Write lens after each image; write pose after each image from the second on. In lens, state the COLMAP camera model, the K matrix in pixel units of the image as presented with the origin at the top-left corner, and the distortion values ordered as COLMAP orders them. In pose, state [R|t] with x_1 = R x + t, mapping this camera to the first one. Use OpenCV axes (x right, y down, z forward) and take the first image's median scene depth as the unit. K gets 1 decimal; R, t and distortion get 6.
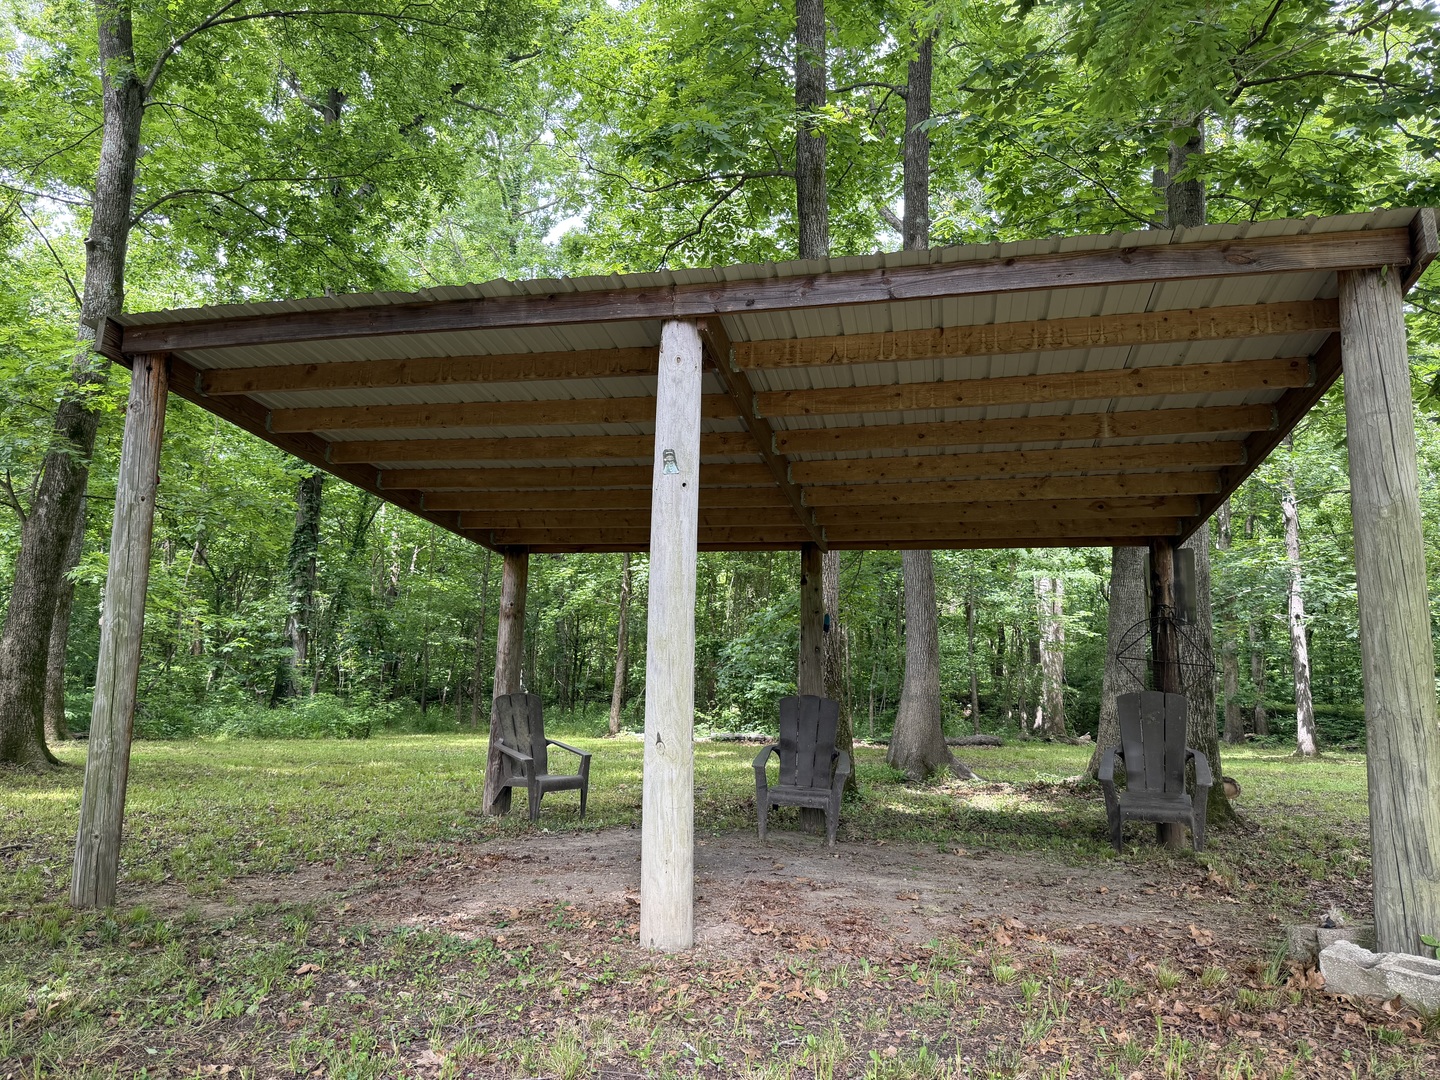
lens RADIAL K [[1023.3, 0, 692.5], [0, 1023.3, 543.9], [0, 0, 1]] dist [0.159041, -0.306179]
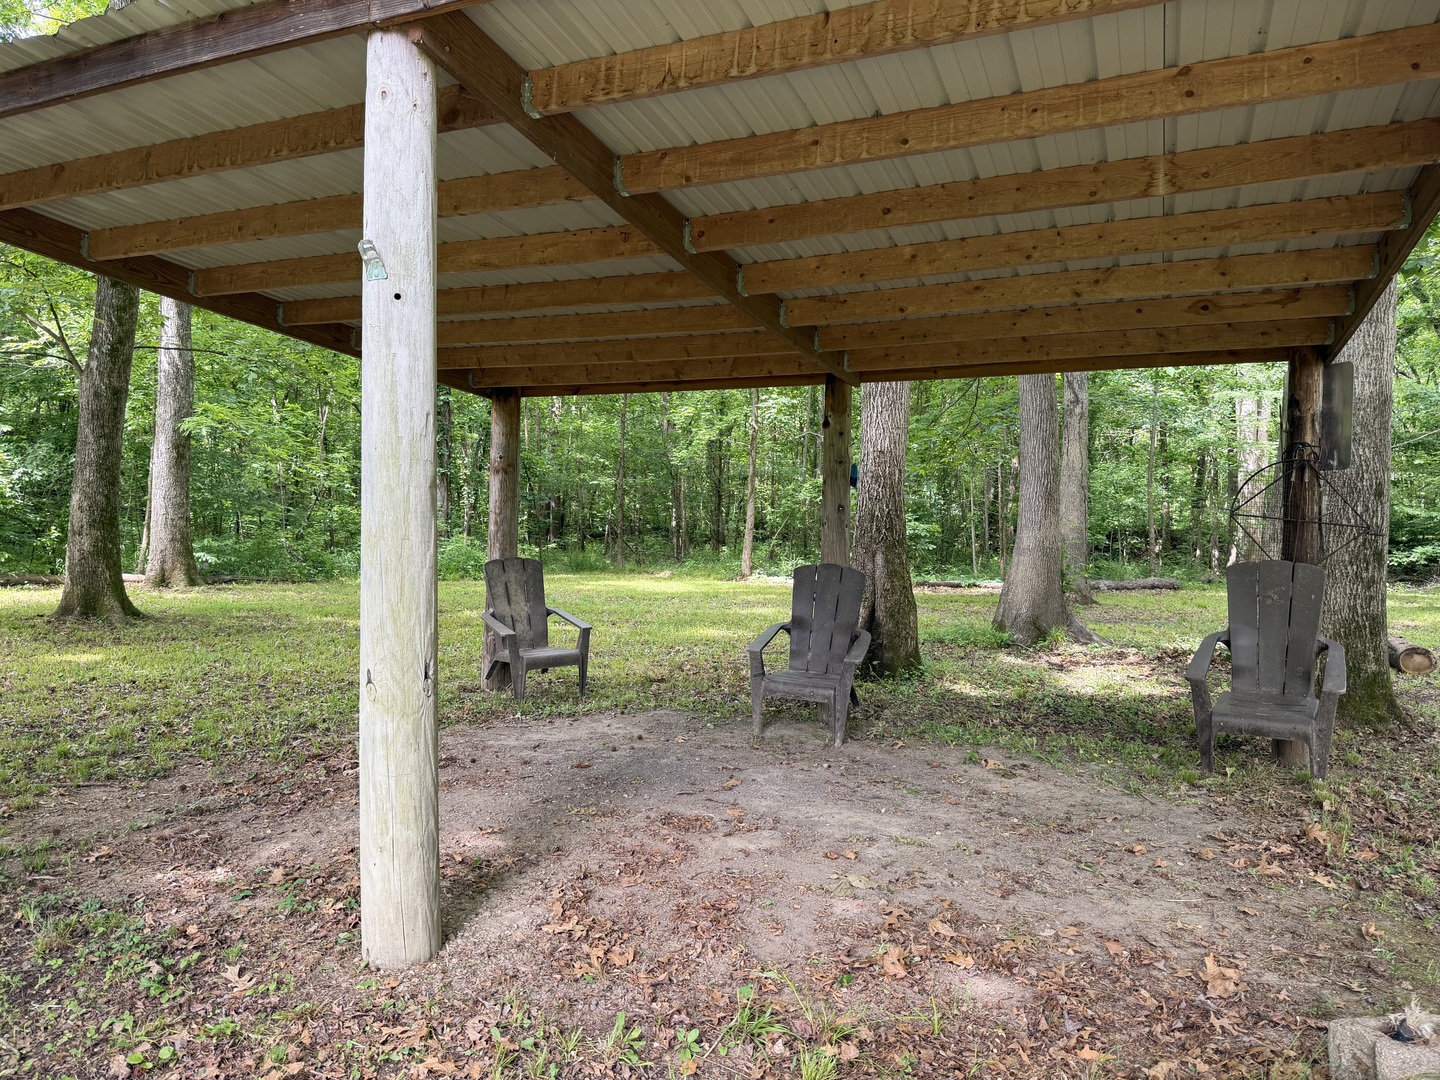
lens RADIAL K [[995.1, 0, 720.0], [0, 995.1, 540.0], [0, 0, 1]] dist [0.062631, -0.100657]
pose [[0.982102, -0.002816, -0.188331, 0.171439], [0.033554, 0.986510, 0.160226, -0.000257], [0.185339, -0.163677, 0.968947, 0.219609]]
